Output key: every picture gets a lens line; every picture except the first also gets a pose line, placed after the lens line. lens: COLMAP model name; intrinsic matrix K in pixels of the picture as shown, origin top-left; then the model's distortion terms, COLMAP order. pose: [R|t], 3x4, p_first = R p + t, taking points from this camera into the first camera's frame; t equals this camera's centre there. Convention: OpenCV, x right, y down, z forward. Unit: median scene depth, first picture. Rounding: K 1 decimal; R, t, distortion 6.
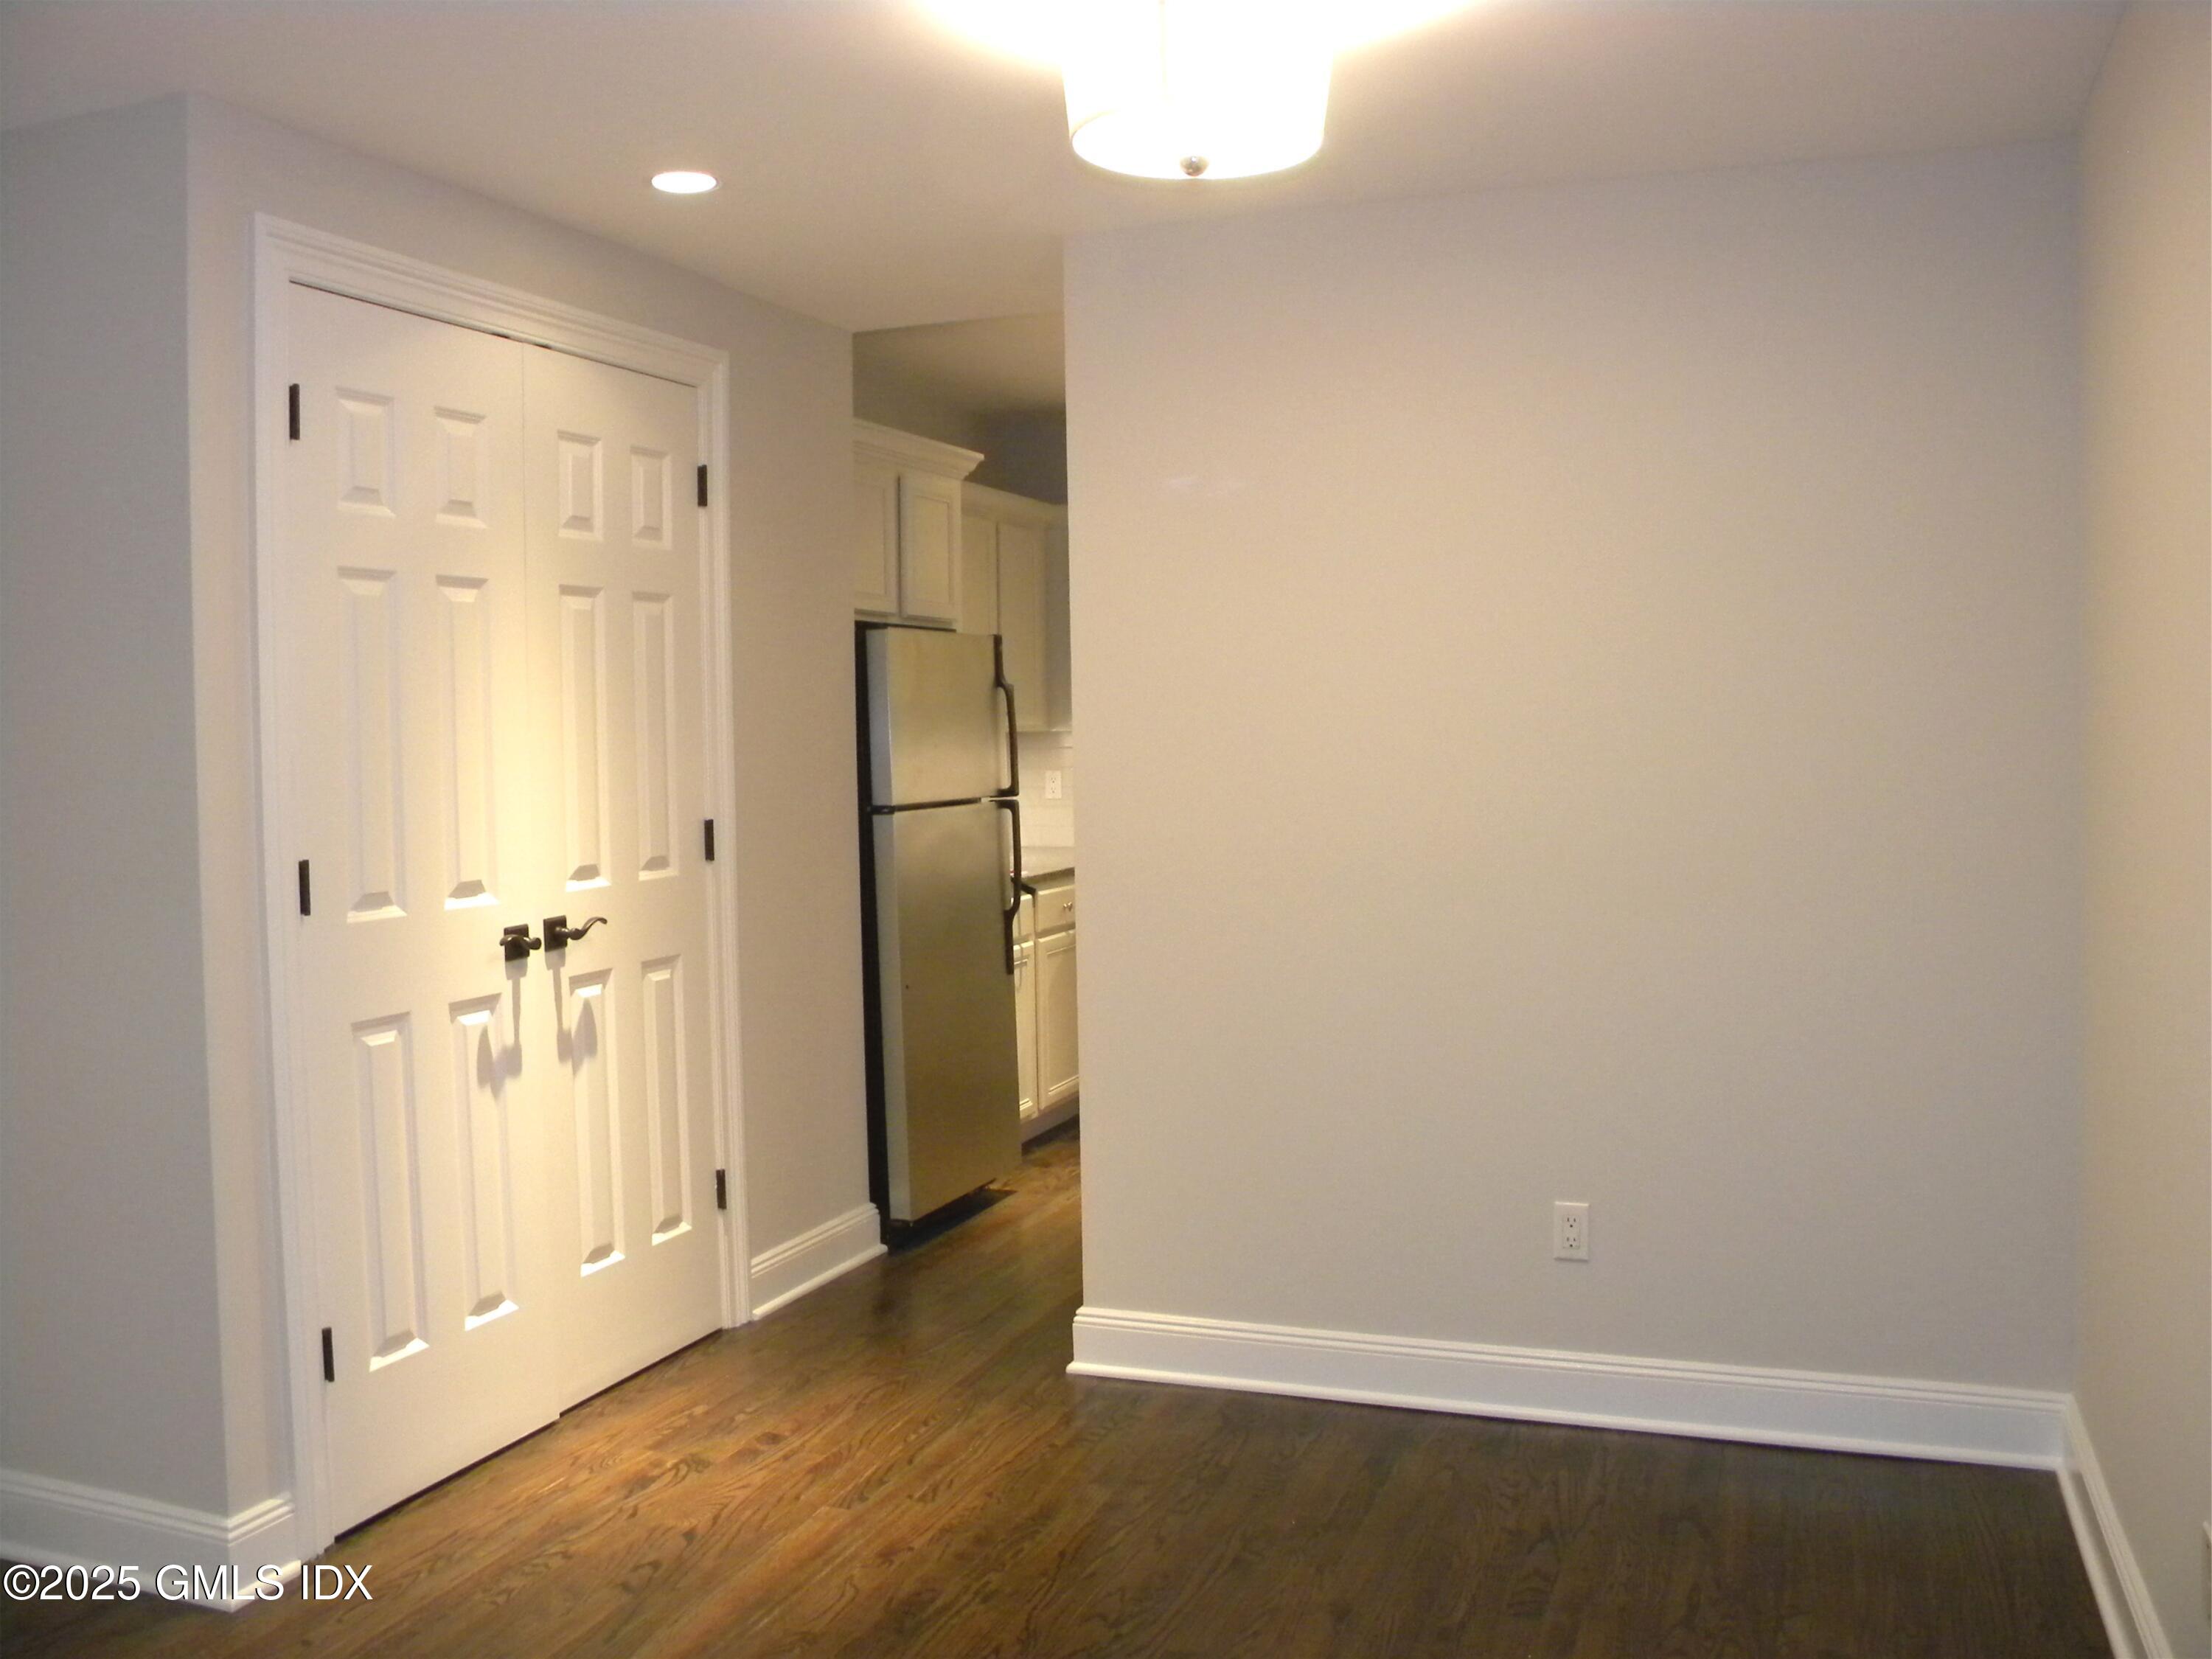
lens RADIAL K [[1830.6, 0, 1107.0], [0, 1830.6, 783.5], [0, 0, 1]] dist [-0.194393, 0.172219]
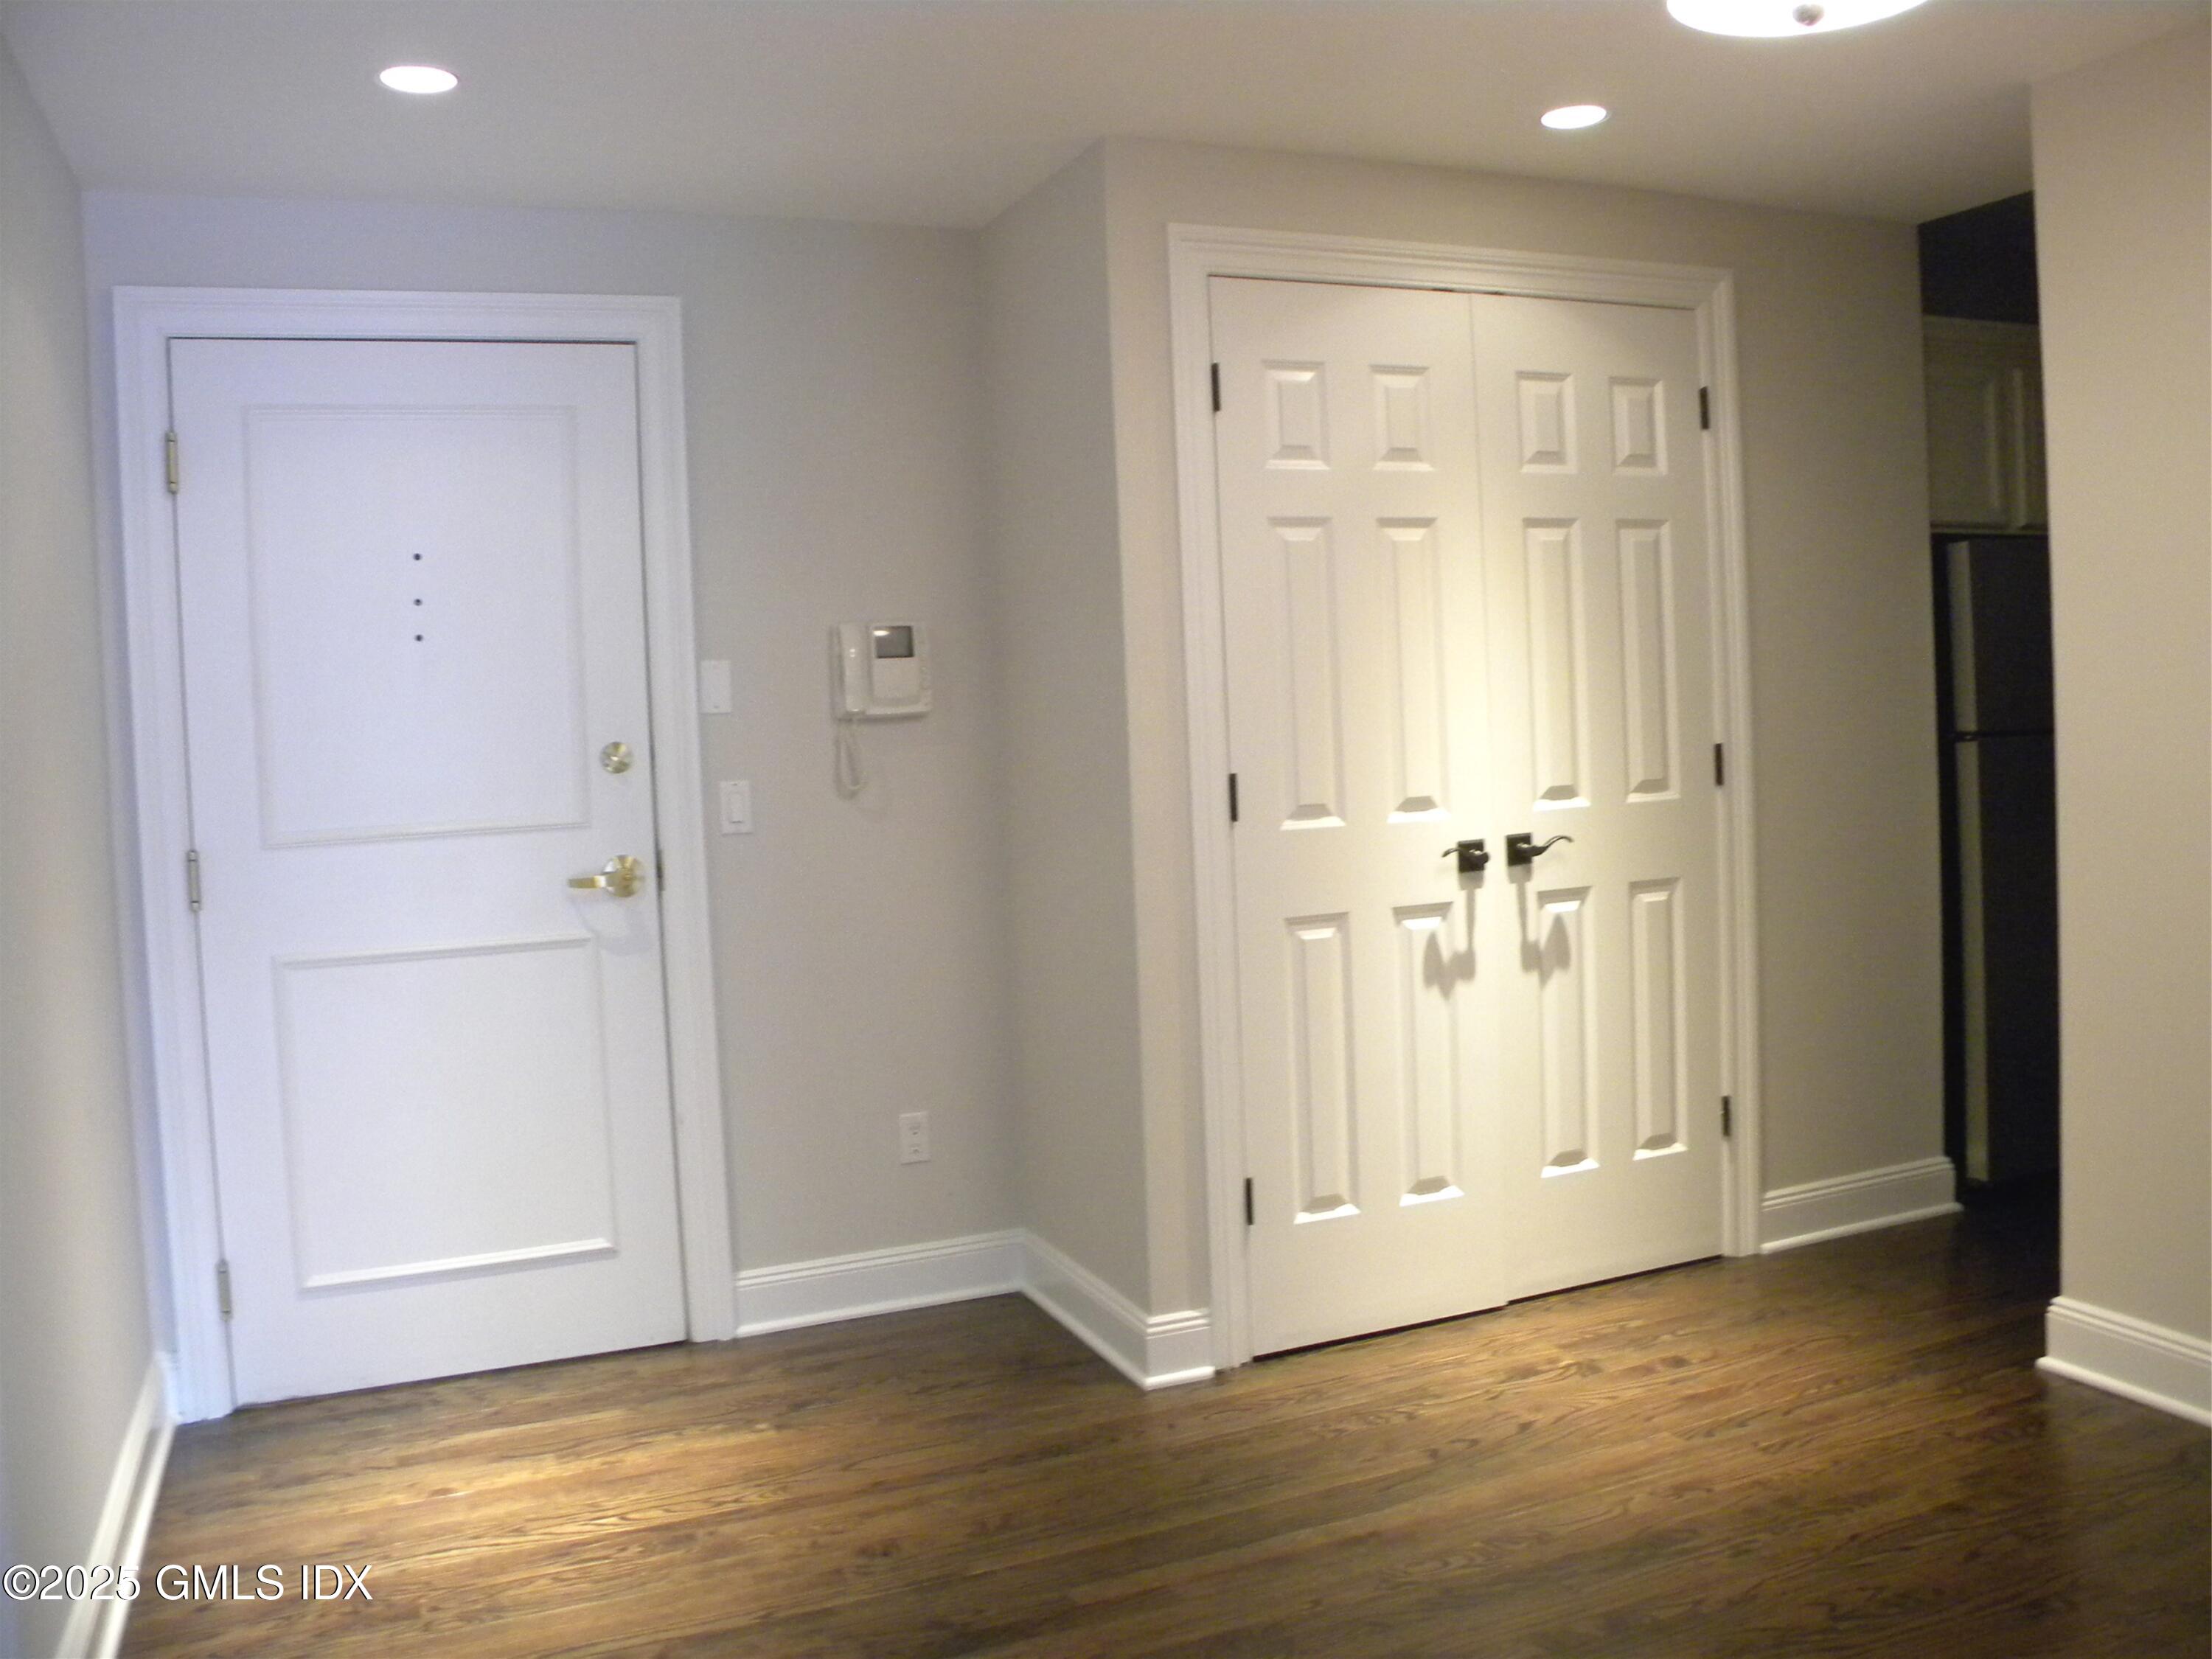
lens RADIAL K [[1830.6, 0, 1107.0], [0, 1830.6, 783.5], [0, 0, 1]] dist [-0.194393, 0.172219]
pose [[0.714566, 0.024140, -0.699152, 0.274186], [0.004152, 0.999241, 0.038744, 0.002527], [0.699556, -0.030588, 0.713923, 0.074603]]
